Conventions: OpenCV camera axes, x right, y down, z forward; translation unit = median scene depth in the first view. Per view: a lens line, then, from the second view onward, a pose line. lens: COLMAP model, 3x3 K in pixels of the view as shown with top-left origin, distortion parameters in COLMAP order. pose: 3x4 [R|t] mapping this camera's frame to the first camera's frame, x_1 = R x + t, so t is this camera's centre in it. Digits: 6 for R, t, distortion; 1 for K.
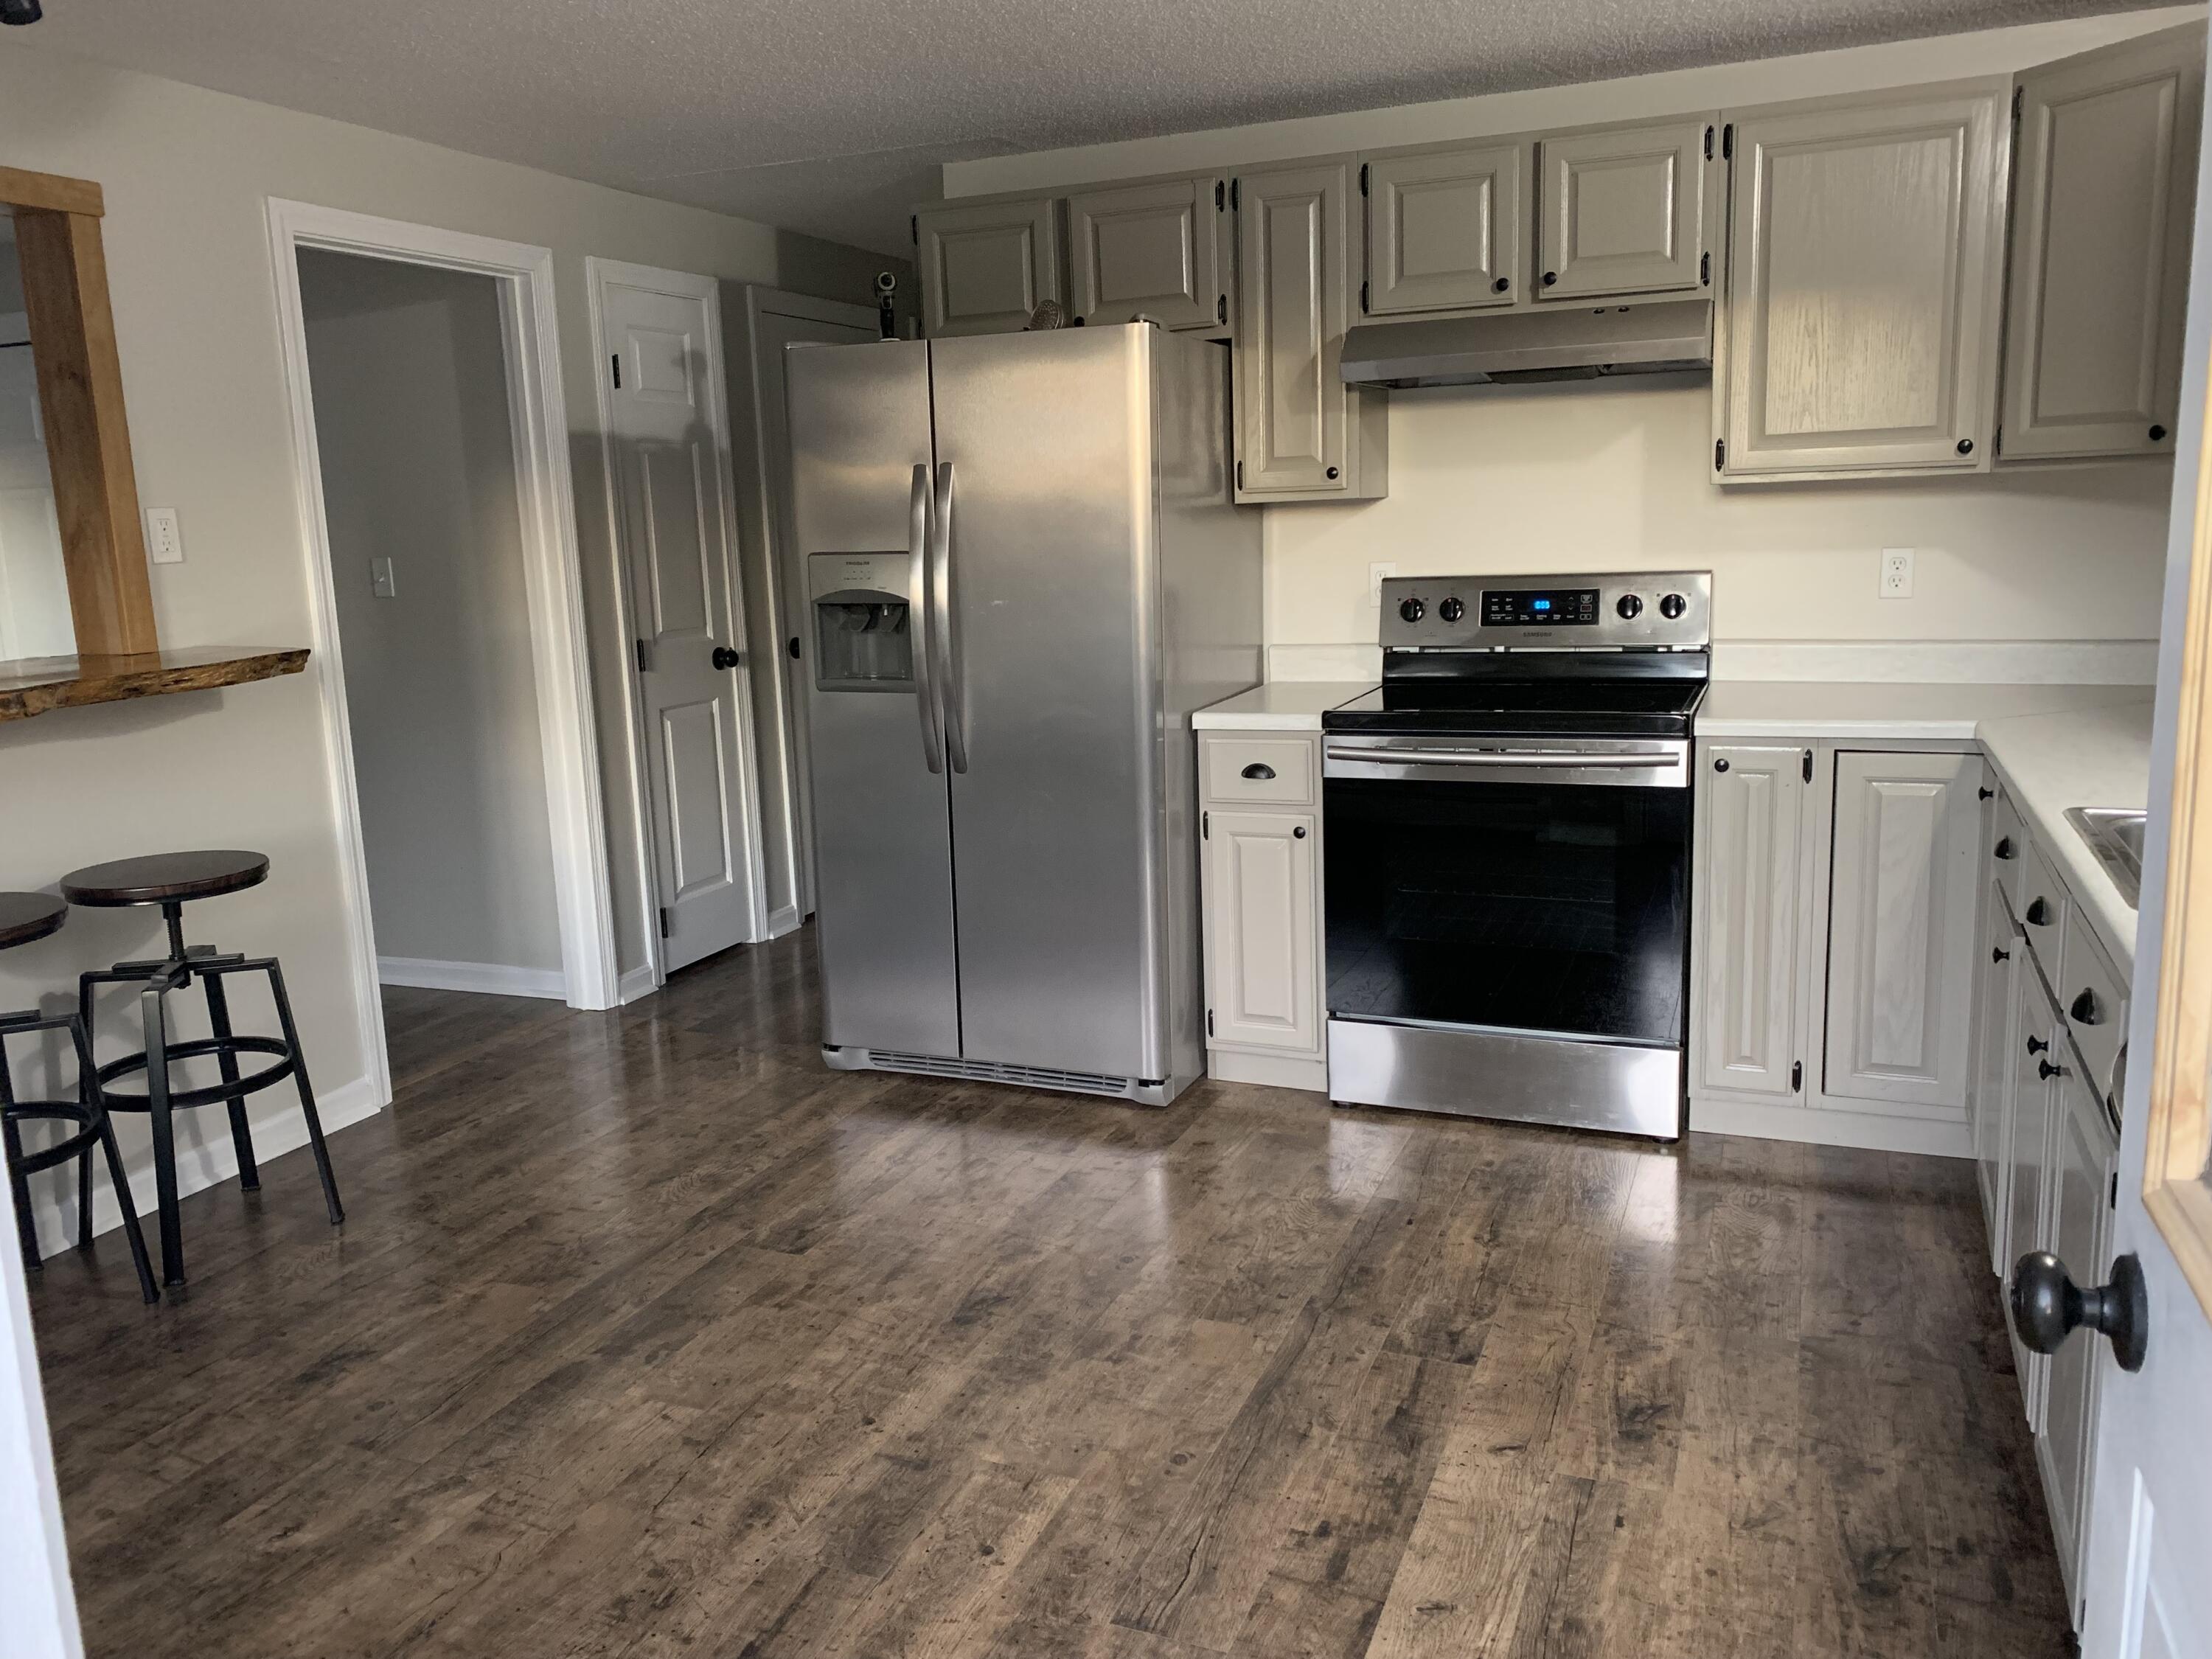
lens RADIAL K [[1691.7, 0, 1106.9], [0, 1691.7, 827.0], [0, 0, 1]] dist [0.038139, -0.039651]
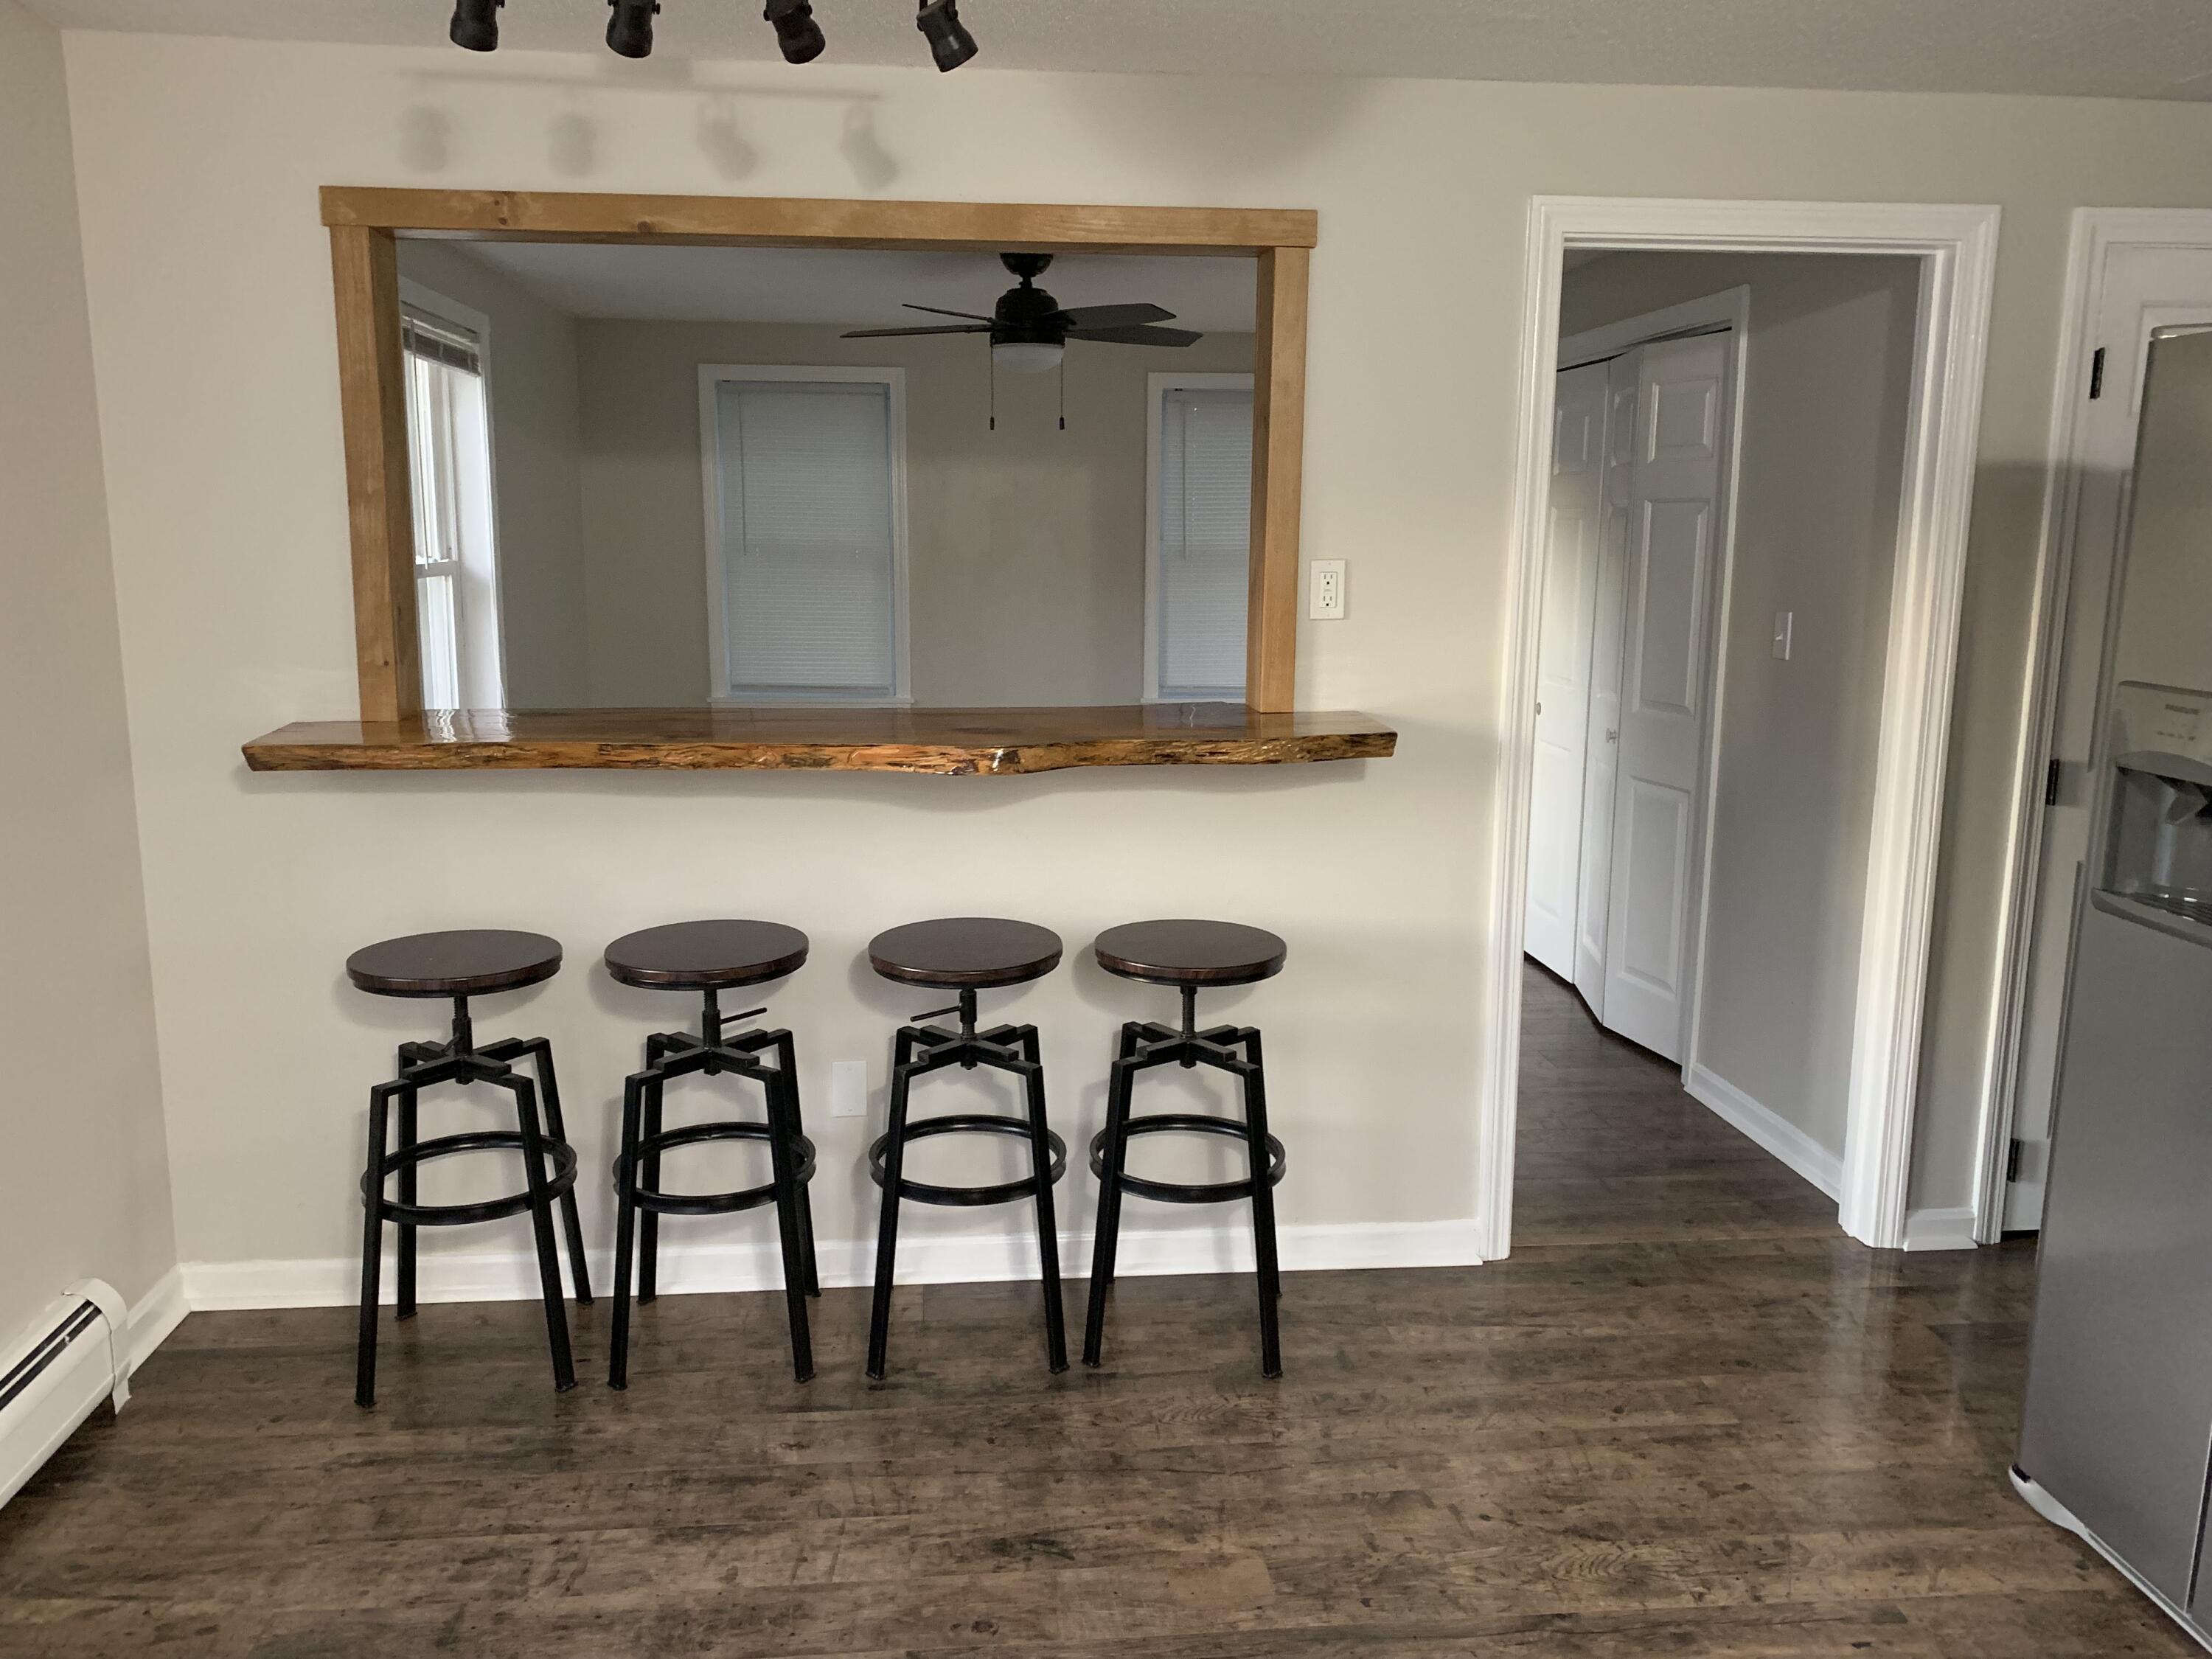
lens RADIAL K [[1691.7, 0, 1105.6], [0, 1691.7, 823.4], [0, 0, 1]] dist [0.038139, -0.039651]
pose [[0.467367, 0.195039, -0.862281, 0.190643], [-0.187142, 0.975084, 0.119121, -0.123304], [0.864029, 0.105696, 0.492222, 0.422176]]
